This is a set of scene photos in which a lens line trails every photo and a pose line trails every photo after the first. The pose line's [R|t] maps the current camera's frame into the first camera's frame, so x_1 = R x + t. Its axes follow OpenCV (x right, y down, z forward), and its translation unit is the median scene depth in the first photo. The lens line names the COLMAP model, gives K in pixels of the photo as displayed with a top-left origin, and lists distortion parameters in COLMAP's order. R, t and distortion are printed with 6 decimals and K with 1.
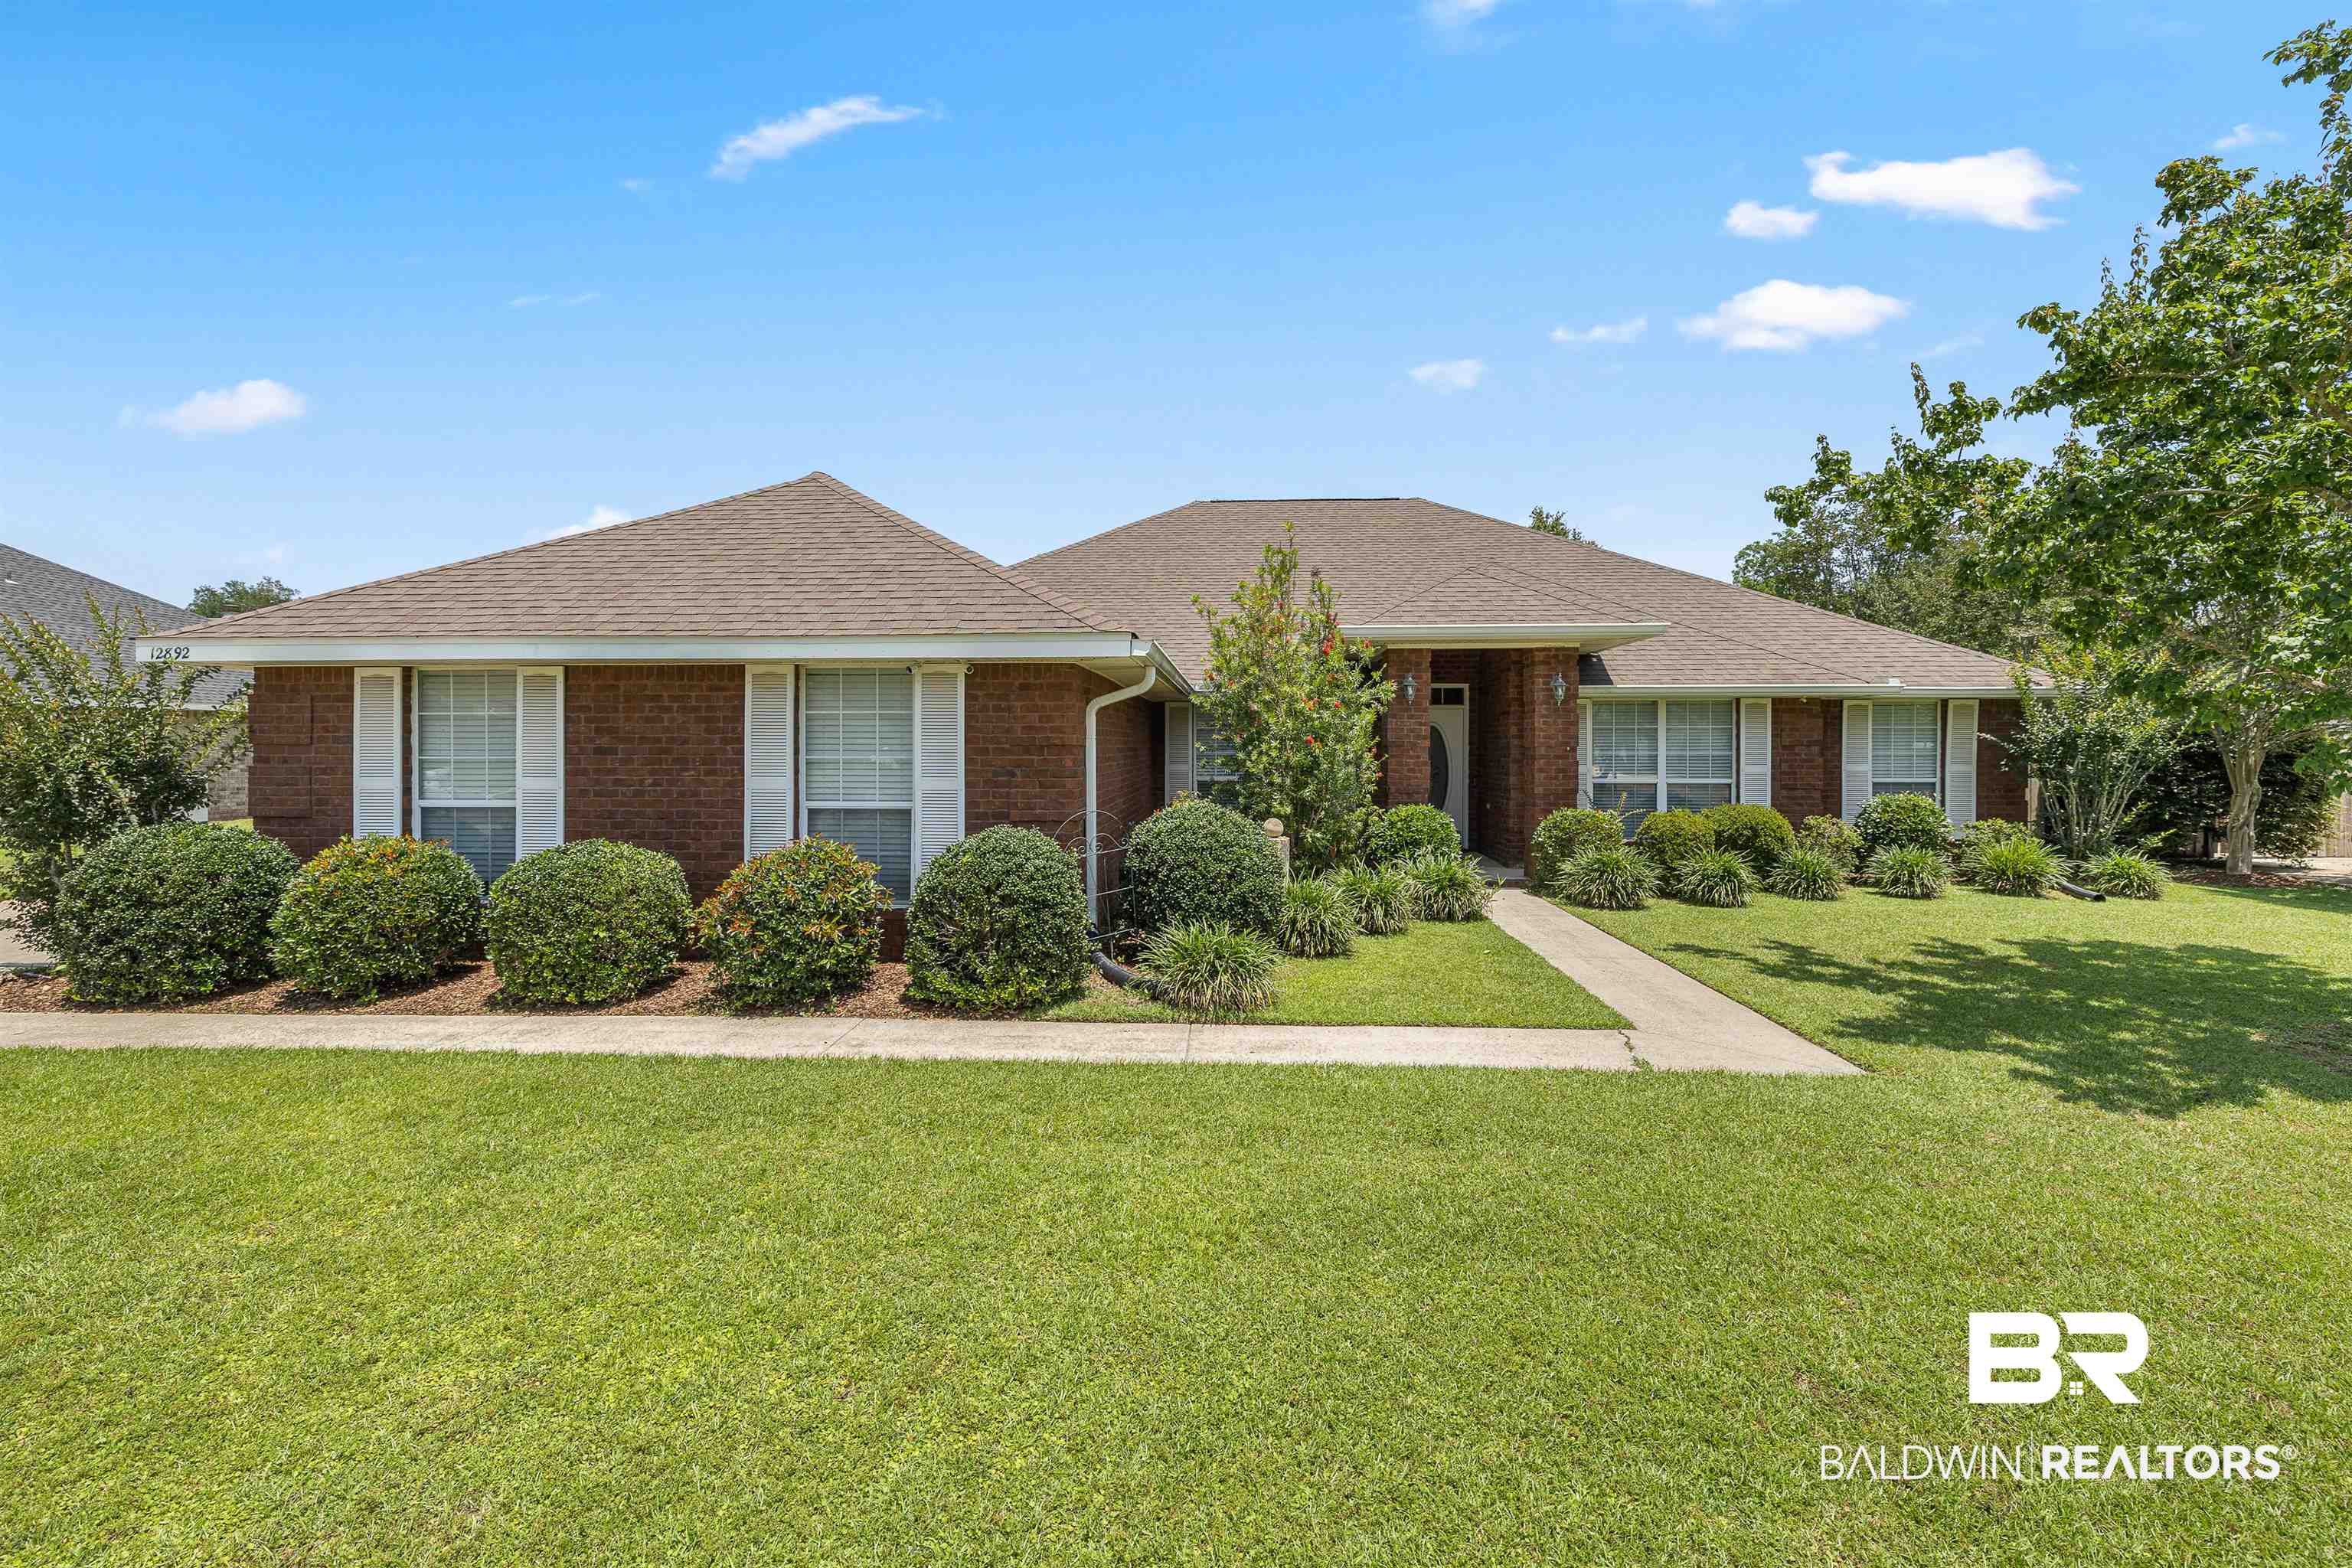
lens RADIAL K [[1033.1, 0, 1184.6], [0, 1033.1, 771.4], [0, 0, 1]] dist [0.001695, -0.000012]
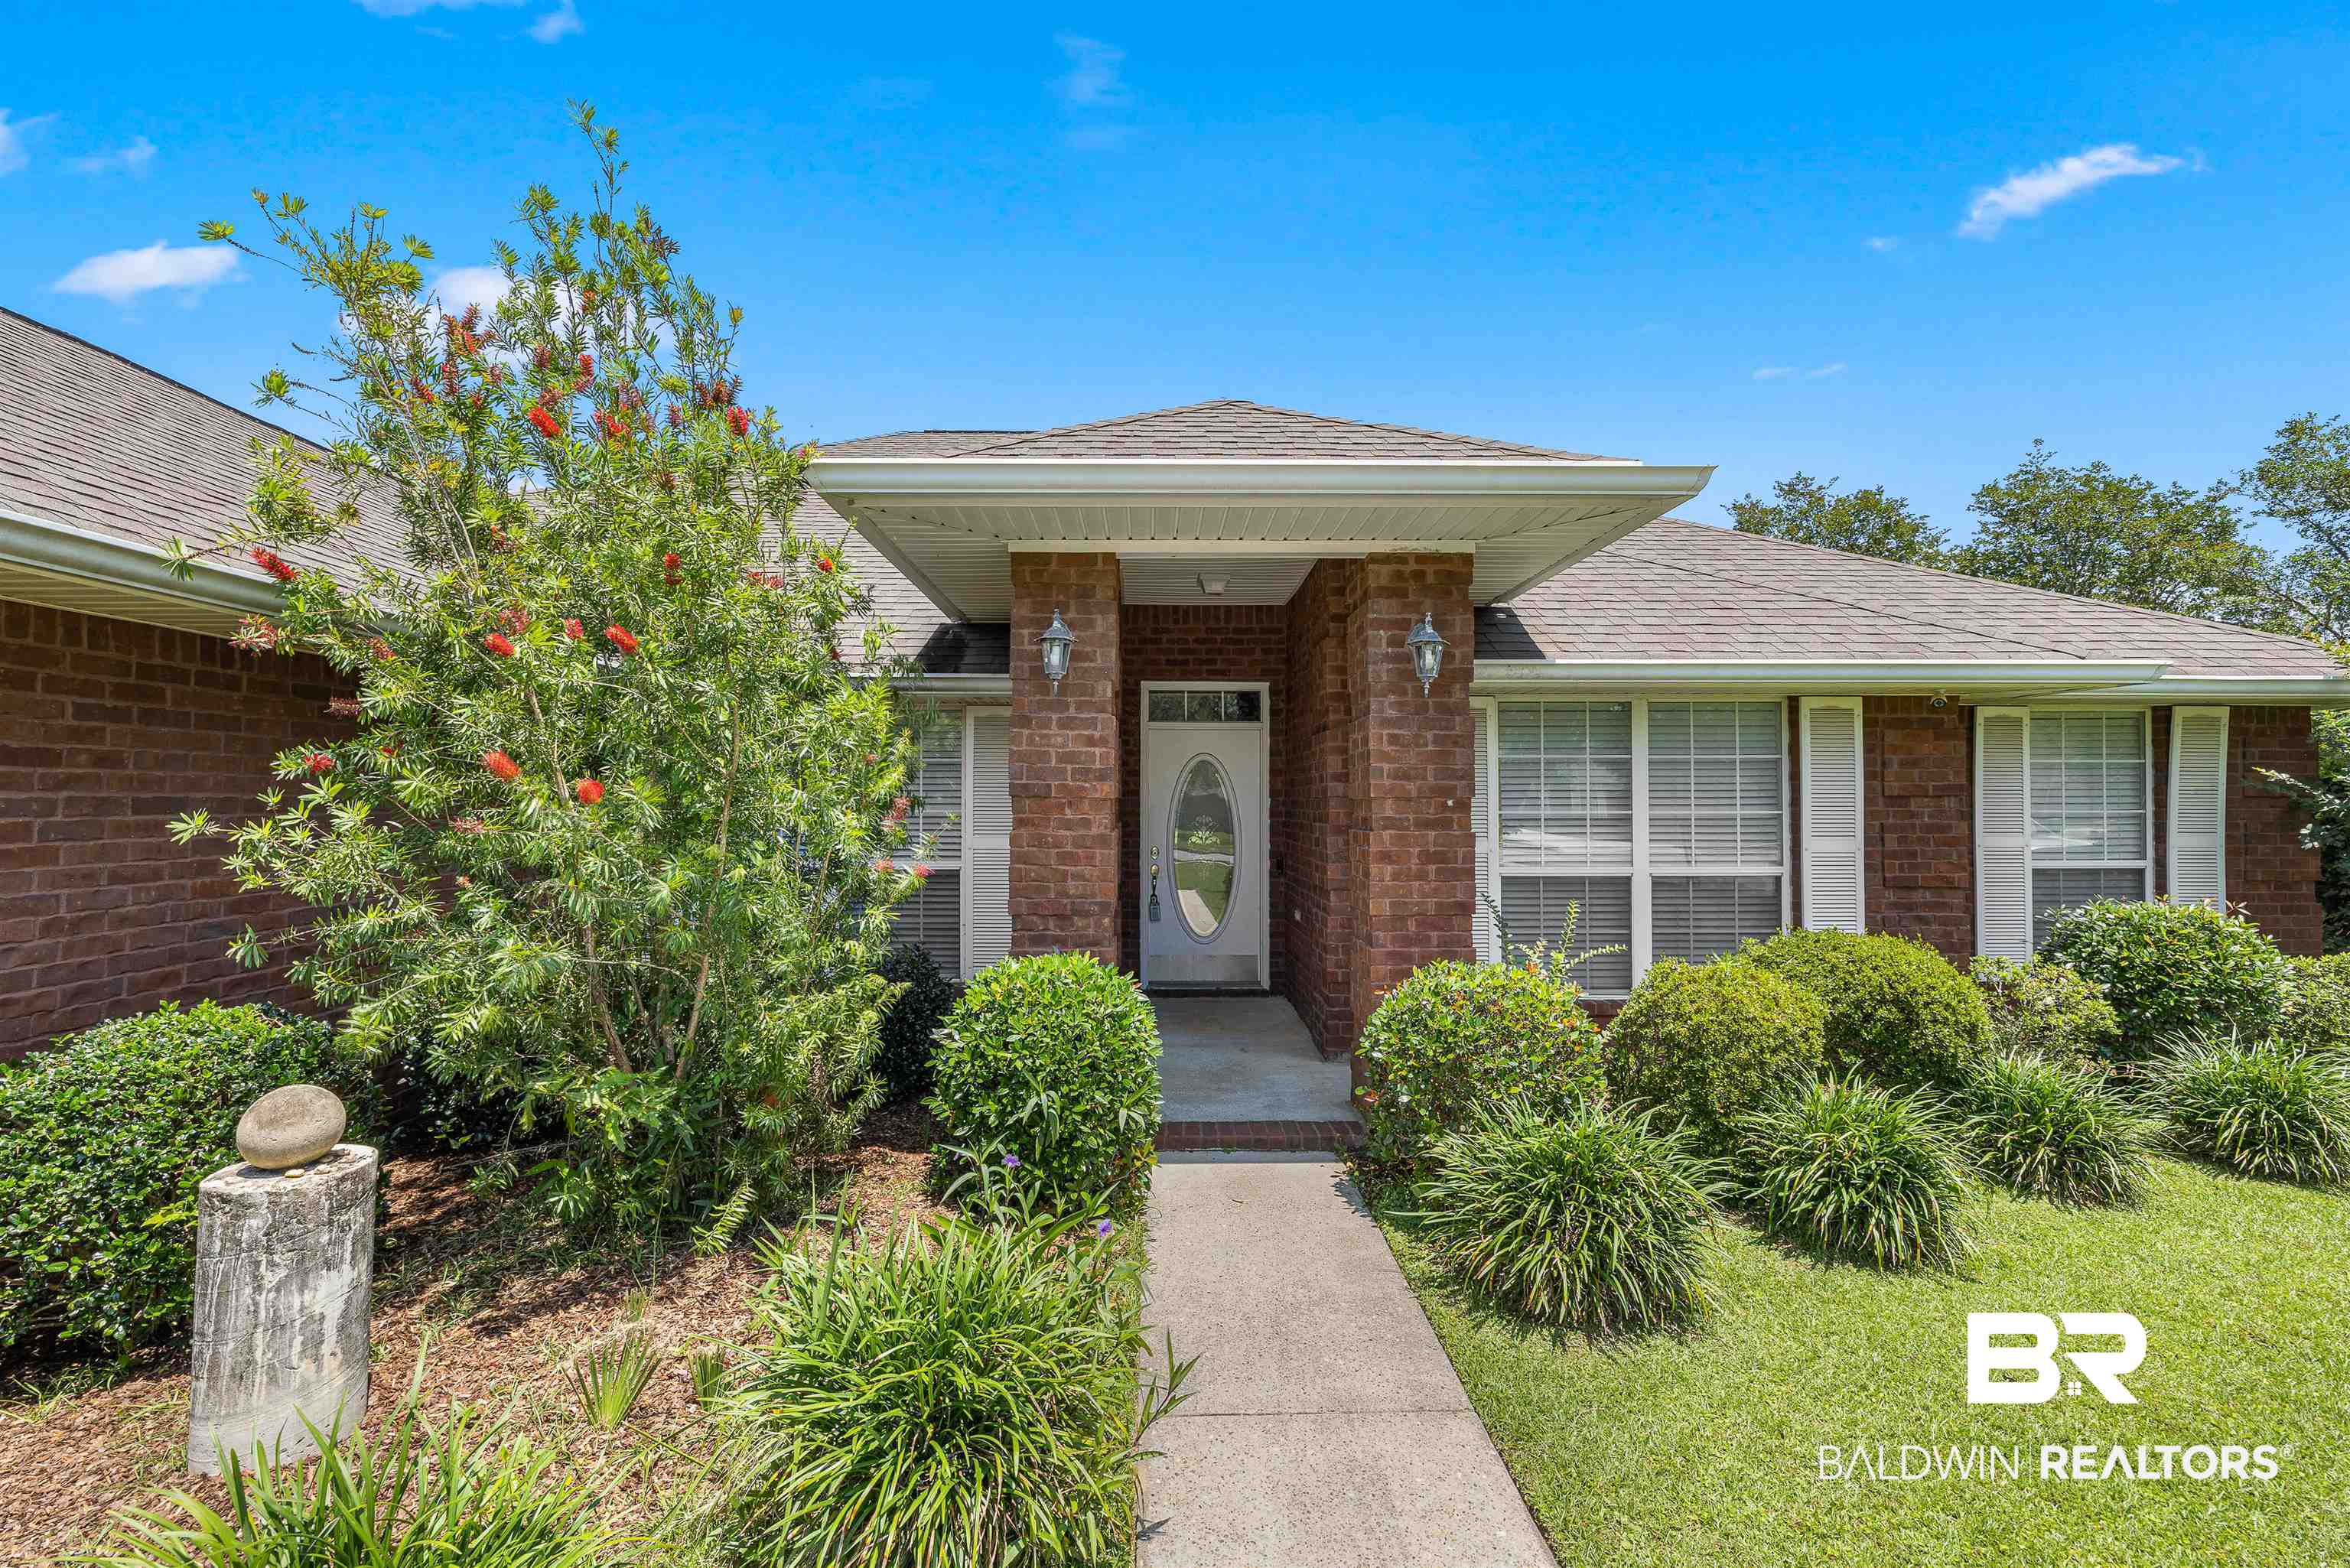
lens RADIAL K [[1019.1, 0, 1161.7], [0, 1019.1, 789.9], [0, 0, 1]] dist [0.001655, 0.000229]
pose [[0.996612, 0.001535, 0.082235, 0.285007], [0.001258, 0.999424, -0.033908, -0.017460], [-0.082240, 0.033897, 0.996036, 0.770888]]
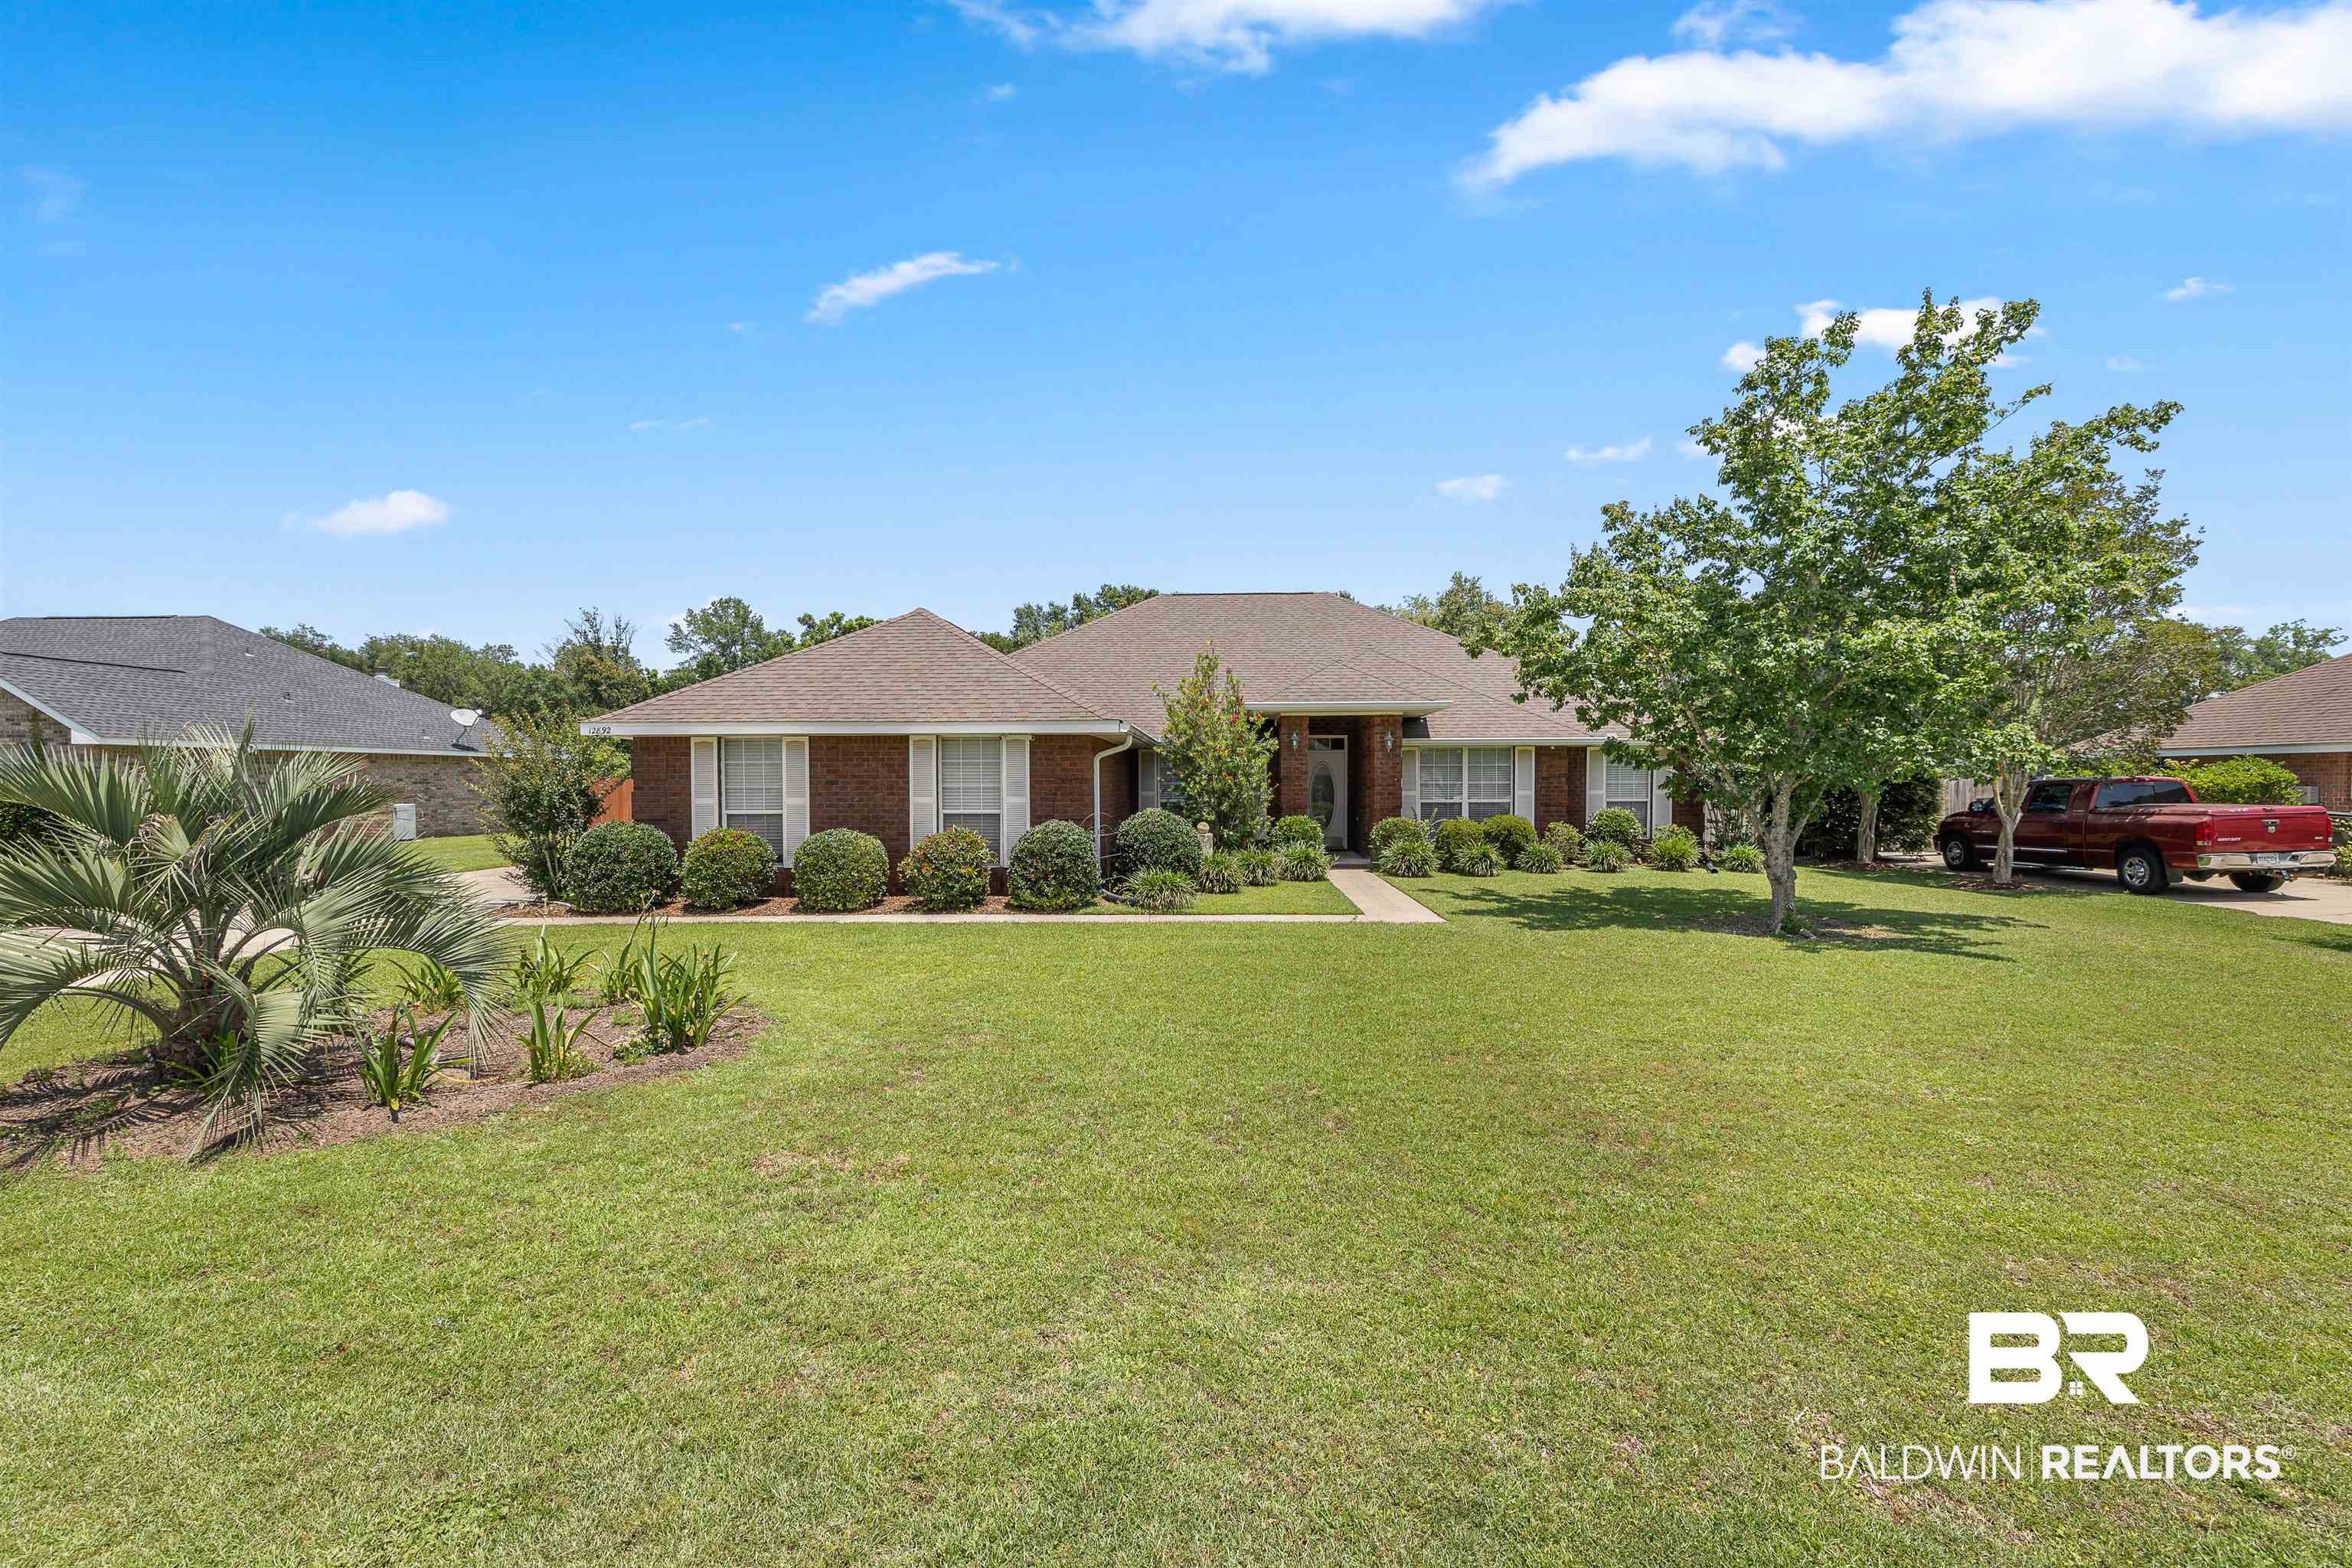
lens RADIAL K [[969.5, 0, 1174.6], [0, 969.5, 836.3], [0, 0, 1]] dist [0.001176, 0.000269]
pose [[0.999856, -0.003773, 0.016570, 0.014783], [0.003178, 0.999355, 0.035782, 0.012943], [-0.016694, -0.035724, 0.999222, -0.590731]]
